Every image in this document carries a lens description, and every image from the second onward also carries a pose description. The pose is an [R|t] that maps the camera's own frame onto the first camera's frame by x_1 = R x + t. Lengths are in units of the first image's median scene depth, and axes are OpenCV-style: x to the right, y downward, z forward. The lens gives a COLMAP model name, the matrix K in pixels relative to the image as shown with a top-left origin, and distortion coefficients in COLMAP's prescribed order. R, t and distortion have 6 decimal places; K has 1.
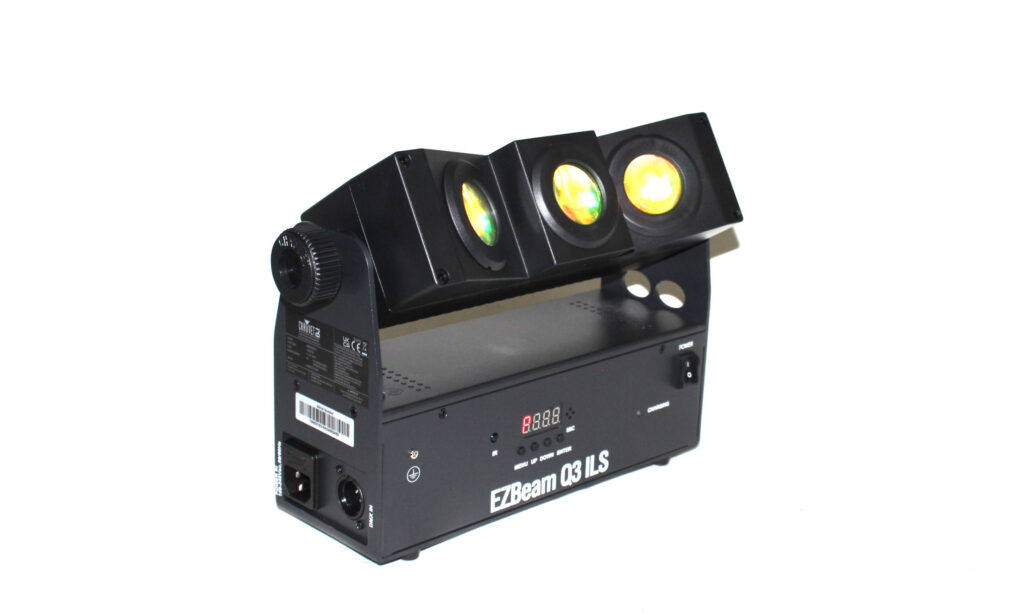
lens RADIAL K [[1440.5, 0, 512.0], [0, 1440.5, 307.0], [0, 0, 1]] dist [0.005516, -0.005585]
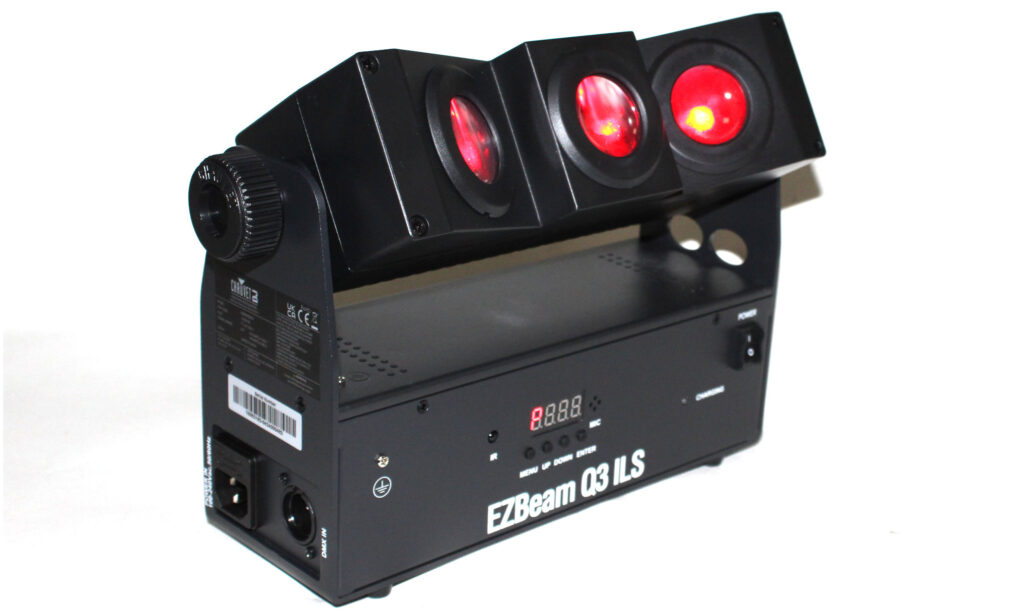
lens RADIAL K [[1571.3, 0, 591.5], [0, 1571.3, 309.3], [0, 0, 1]] dist [-0.013096, -0.024511]
pose [[0.999502, 0.016749, 0.026725, 0.015909], [-0.017958, 0.998796, 0.045659, -0.014515], [-0.025928, -0.046116, 0.998600, 0.174214]]
